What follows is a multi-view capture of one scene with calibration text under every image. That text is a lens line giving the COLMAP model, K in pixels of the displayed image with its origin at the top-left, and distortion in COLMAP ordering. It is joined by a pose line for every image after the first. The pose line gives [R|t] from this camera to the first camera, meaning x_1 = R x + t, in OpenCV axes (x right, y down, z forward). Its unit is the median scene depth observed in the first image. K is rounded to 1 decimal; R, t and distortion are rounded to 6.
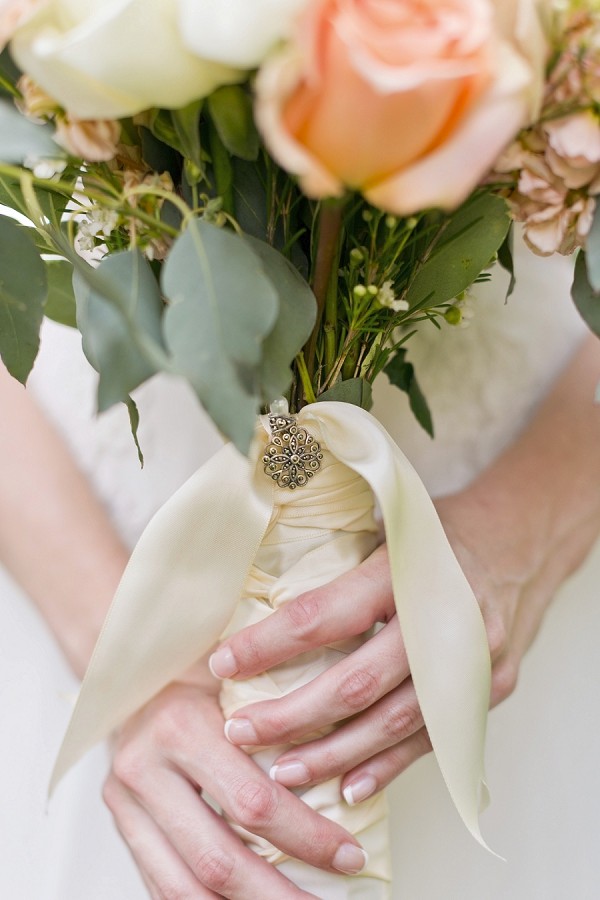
lens RADIAL K [[1320.4, 0, 307.8], [0, 1320.4, 447.0], [0, 0, 1]] dist [-0.023470, 0.000000]
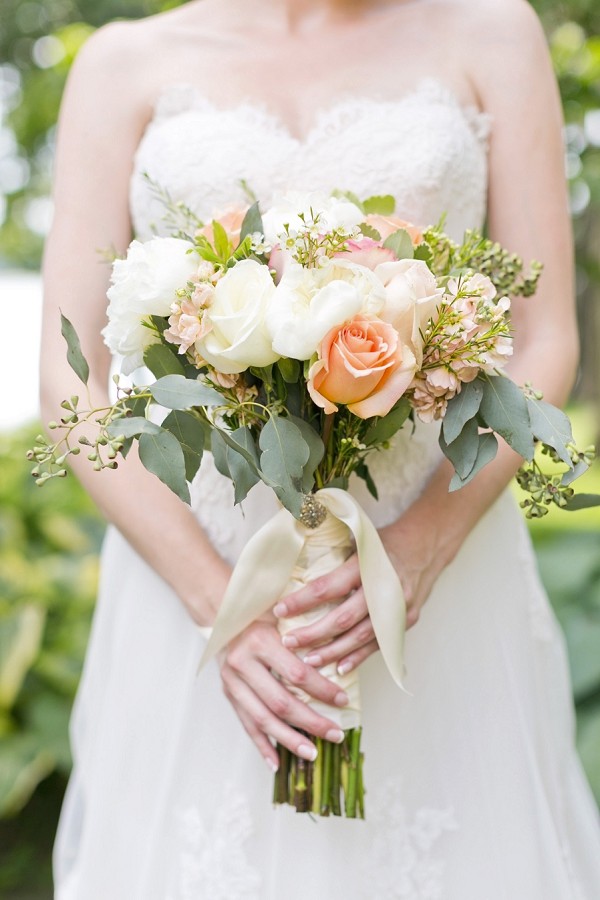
lens RADIAL K [[1320.4, 0, 295.9], [0, 1320.4, 453.4], [0, 0, 1]] dist [-0.023470, 0.000000]
pose [[0.999362, -0.014501, 0.032641, -0.108273], [0.013935, 0.999749, 0.017515, -0.129875], [-0.032887, -0.017049, 0.999314, -1.156502]]
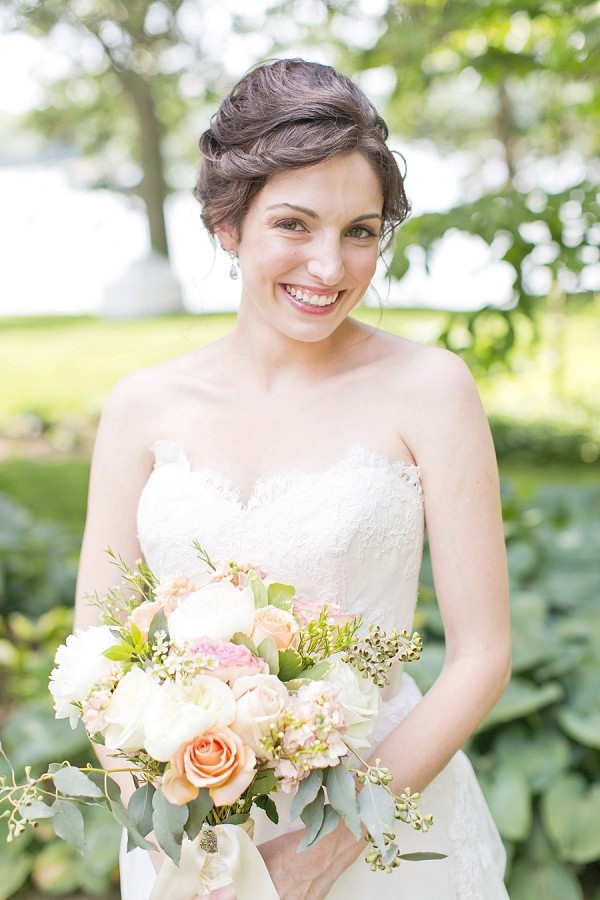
lens RADIAL K [[1320.4, 0, 299.0], [0, 1320.4, 450.4], [0, 0, 1]] dist [-0.023470, 0.000000]
pose [[0.963492, 0.016443, -0.267231, 0.879927], [0.018423, 0.991675, 0.127441, -1.144542], [0.267102, -0.127712, 0.955168, -1.464752]]
